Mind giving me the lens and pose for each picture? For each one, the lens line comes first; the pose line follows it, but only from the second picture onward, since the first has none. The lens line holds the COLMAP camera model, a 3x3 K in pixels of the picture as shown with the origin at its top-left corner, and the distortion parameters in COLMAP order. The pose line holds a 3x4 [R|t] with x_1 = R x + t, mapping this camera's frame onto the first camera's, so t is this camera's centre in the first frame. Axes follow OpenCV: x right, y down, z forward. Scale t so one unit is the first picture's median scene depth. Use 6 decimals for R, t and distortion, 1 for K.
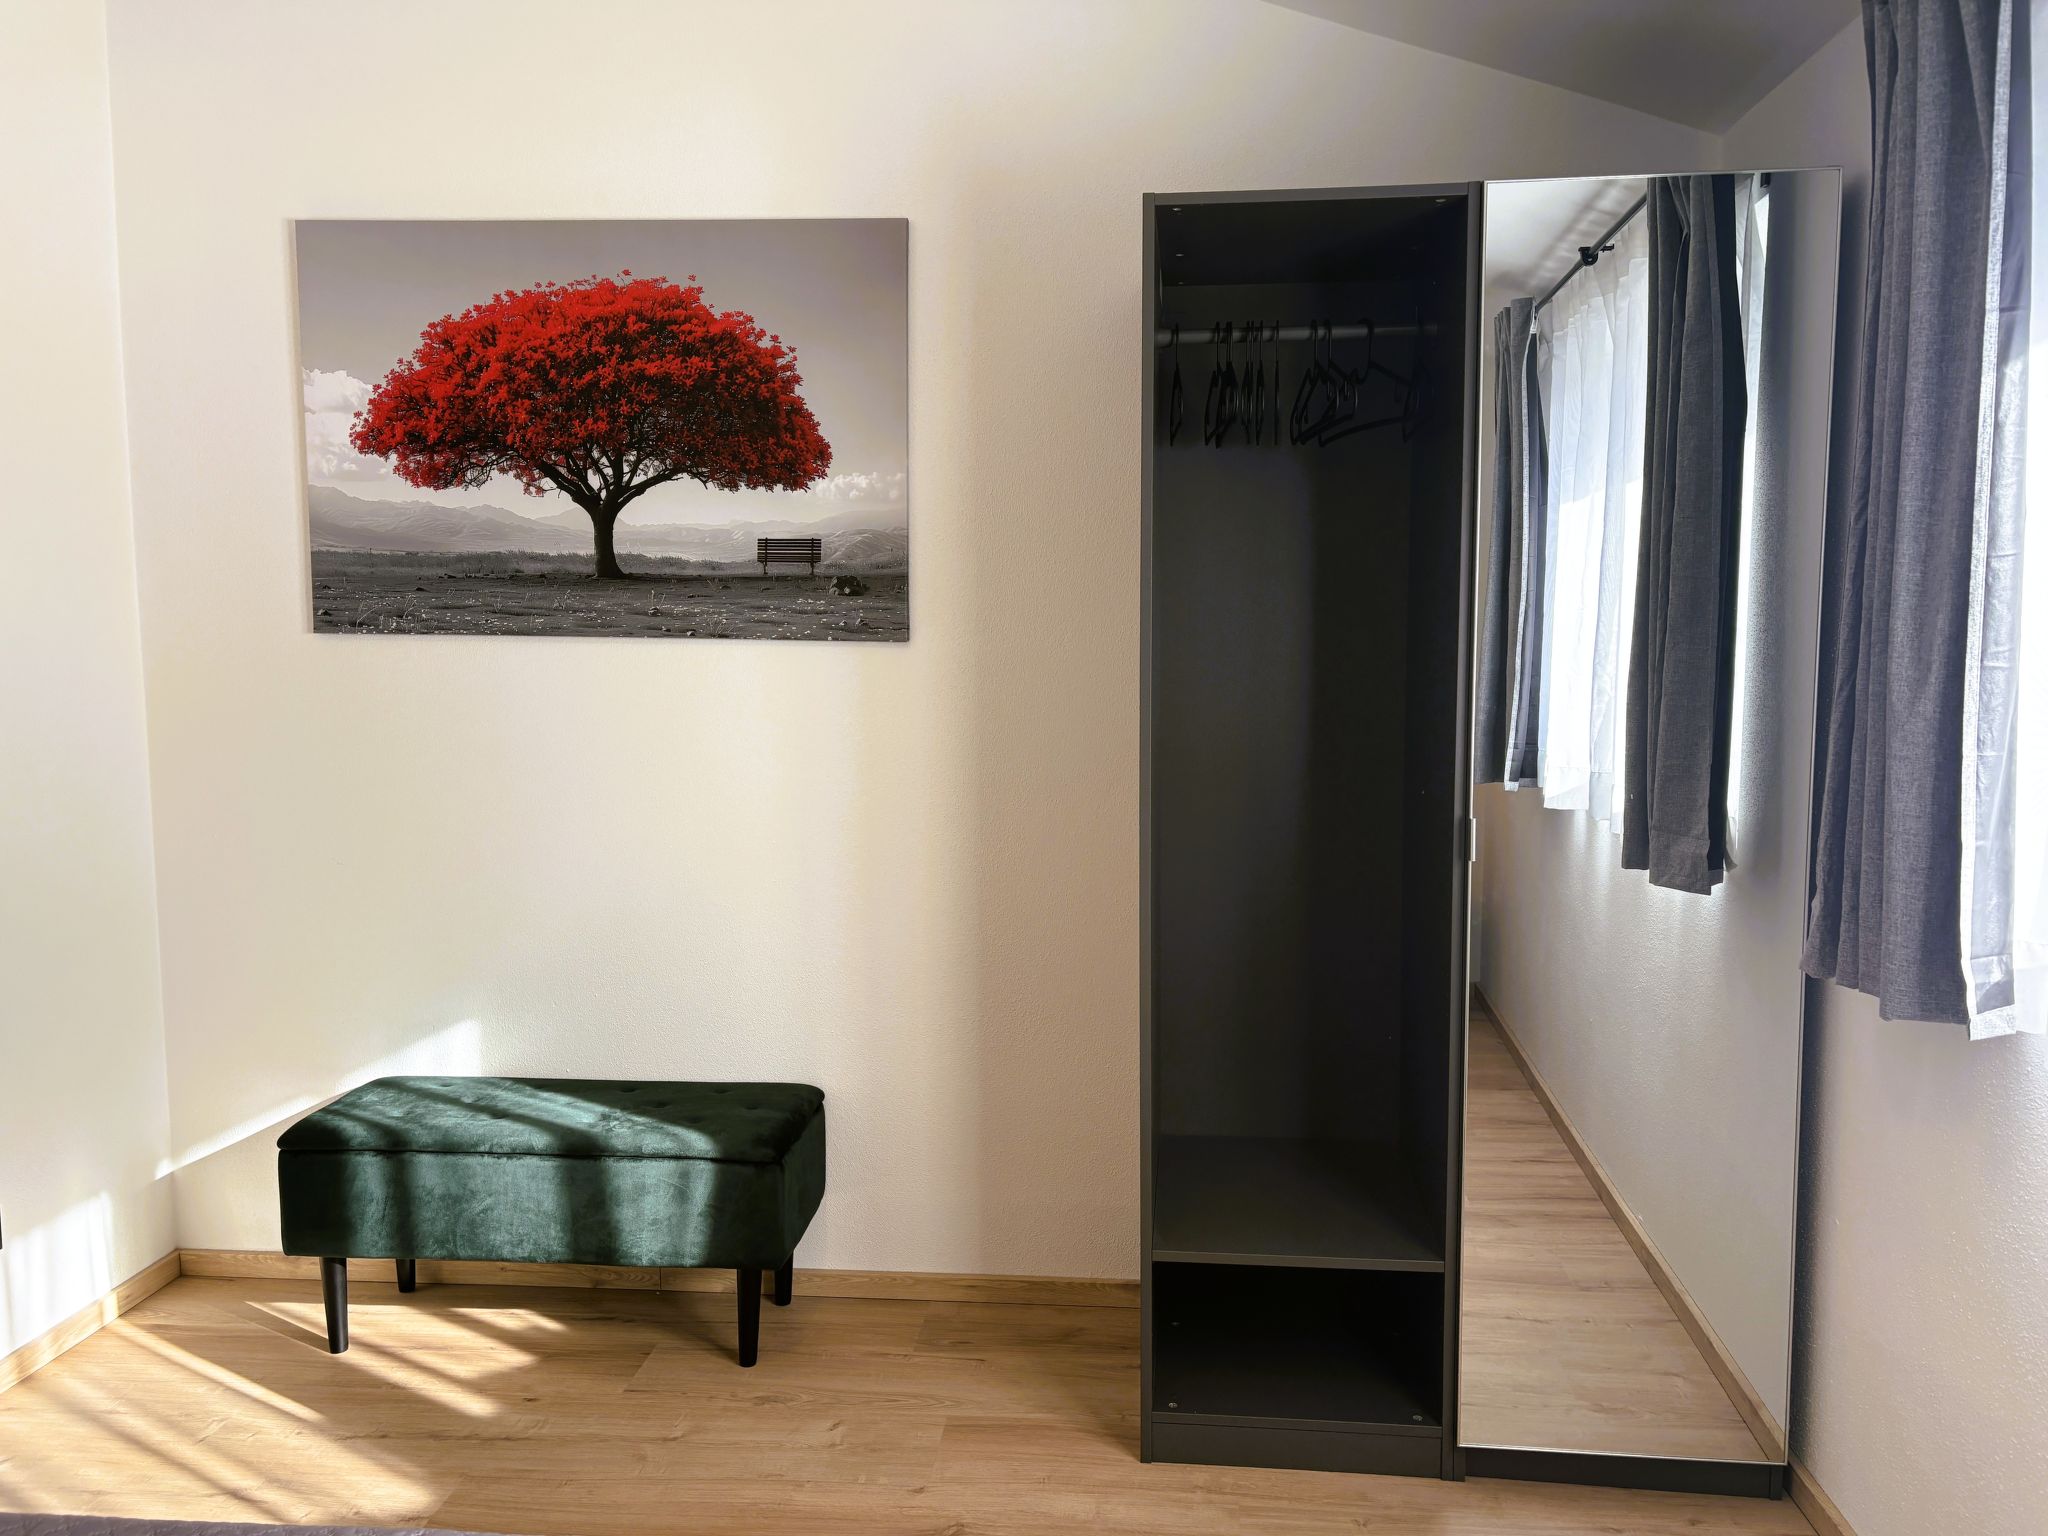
lens RADIAL K [[1550.6, 0, 1025.2], [0, 1550.6, 787.8], [0, 0, 1]] dist [-0.004416, 0.005820]
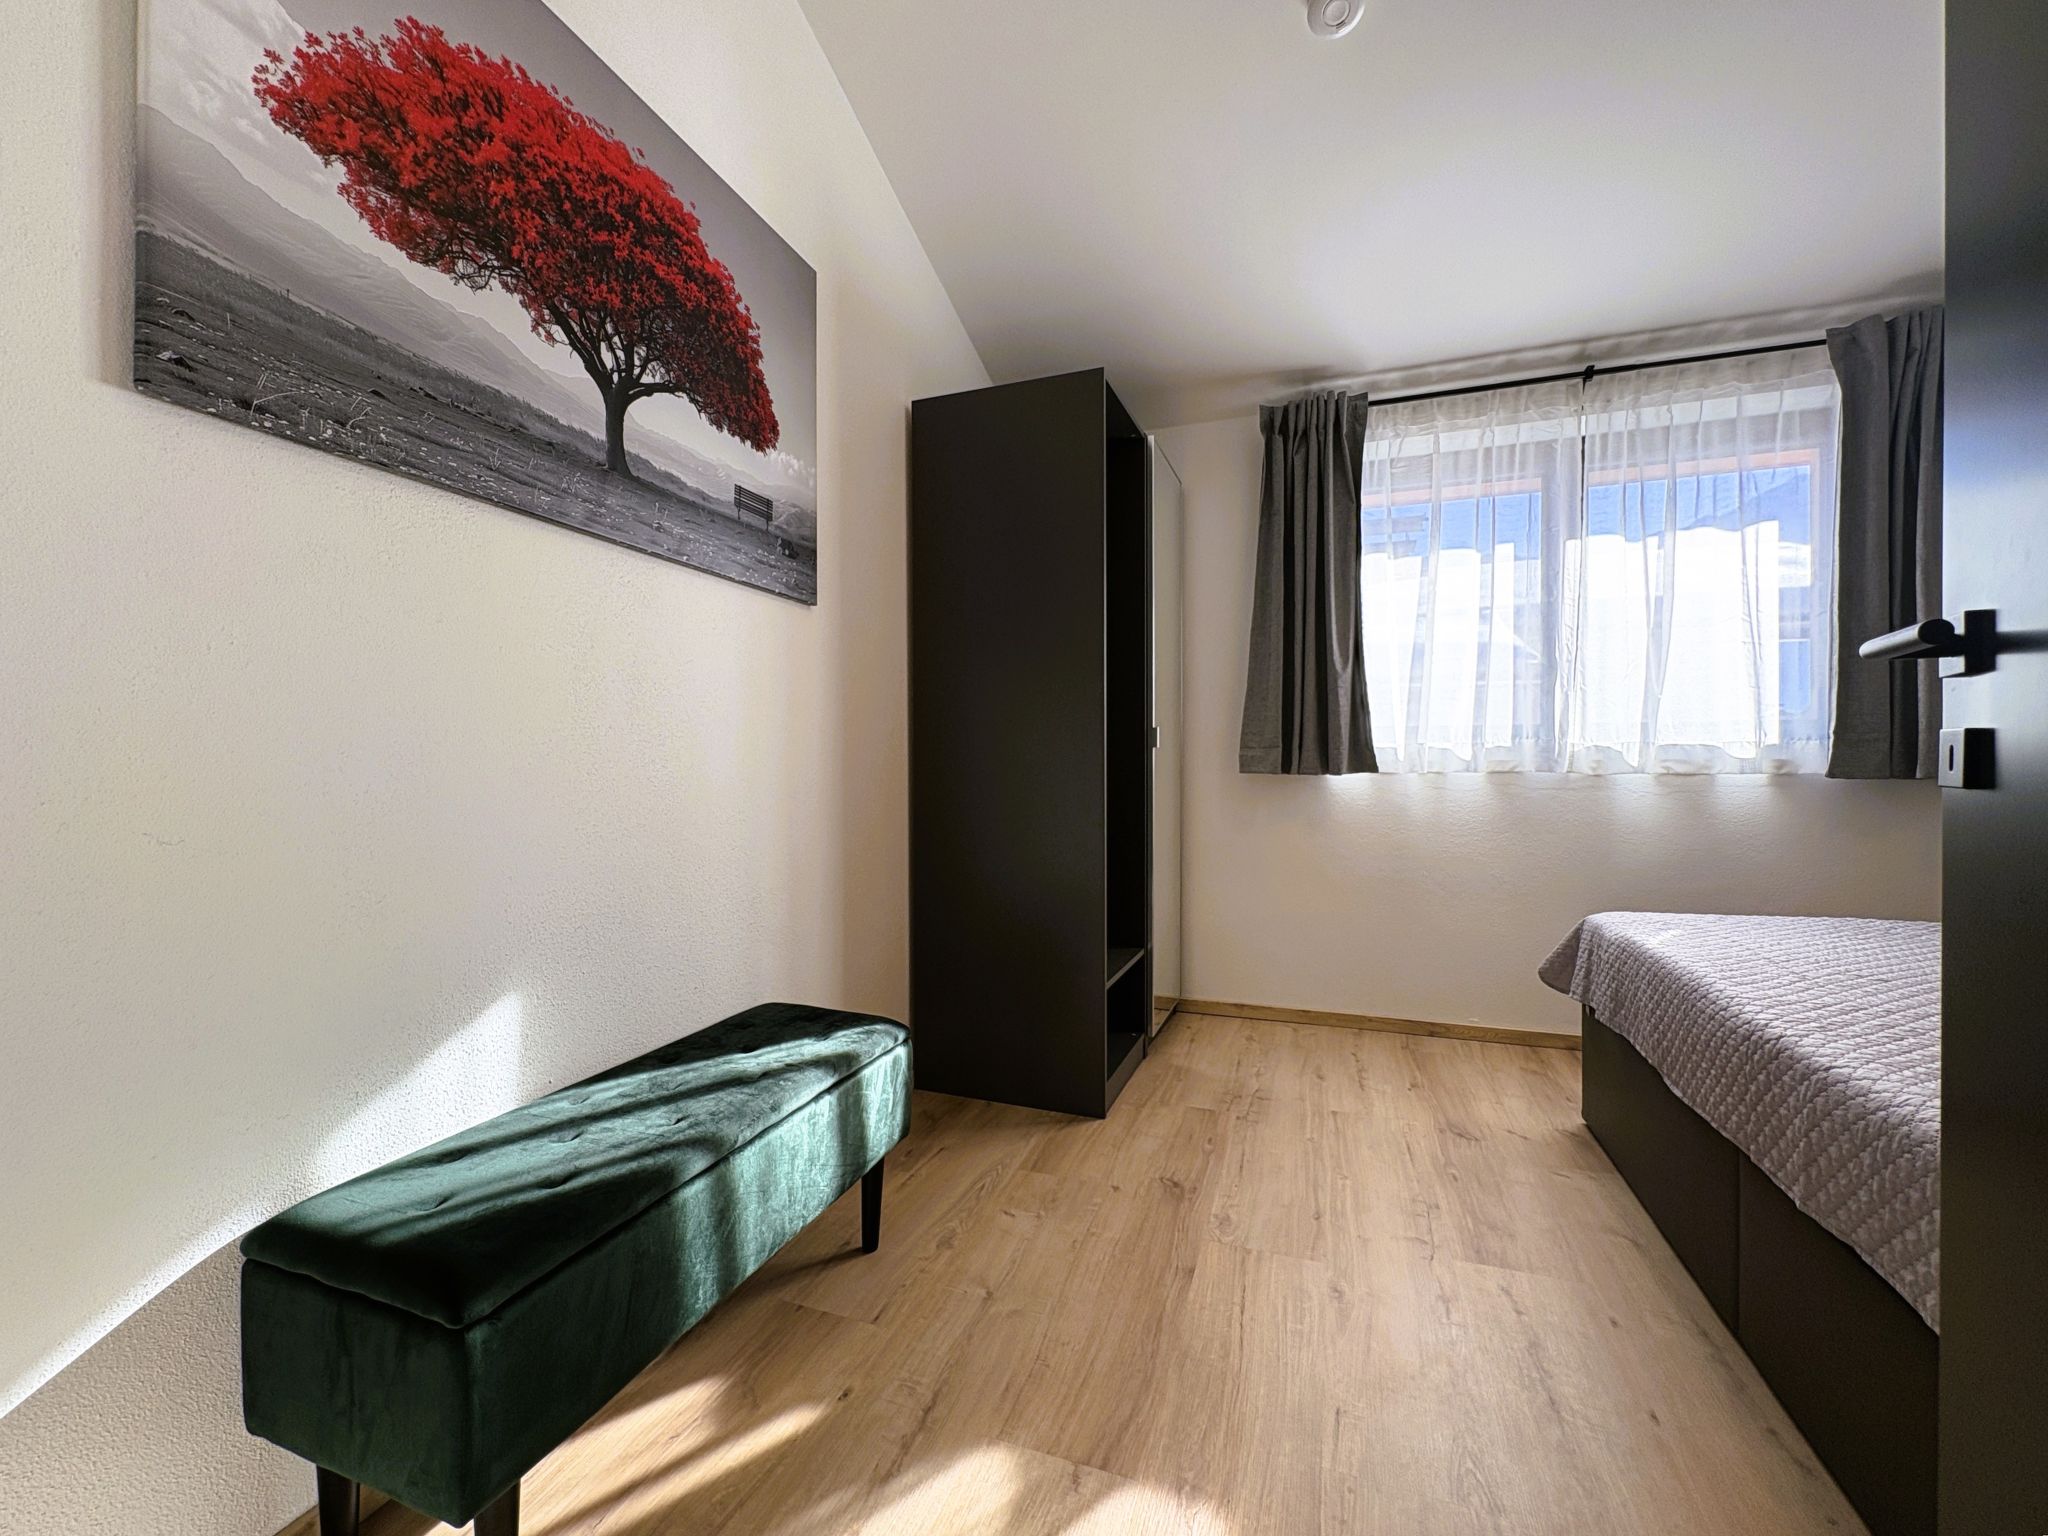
lens RADIAL K [[834.8, 0, 1019.1], [0, 834.8, 749.5], [0, 0, 1]] dist [0.002375, -0.000338]
pose [[0.261219, 0.006306, 0.965259, -0.667095], [0.082140, 0.996206, -0.028737, 0.051616], [-0.961778, 0.086793, 0.259710, 0.679063]]
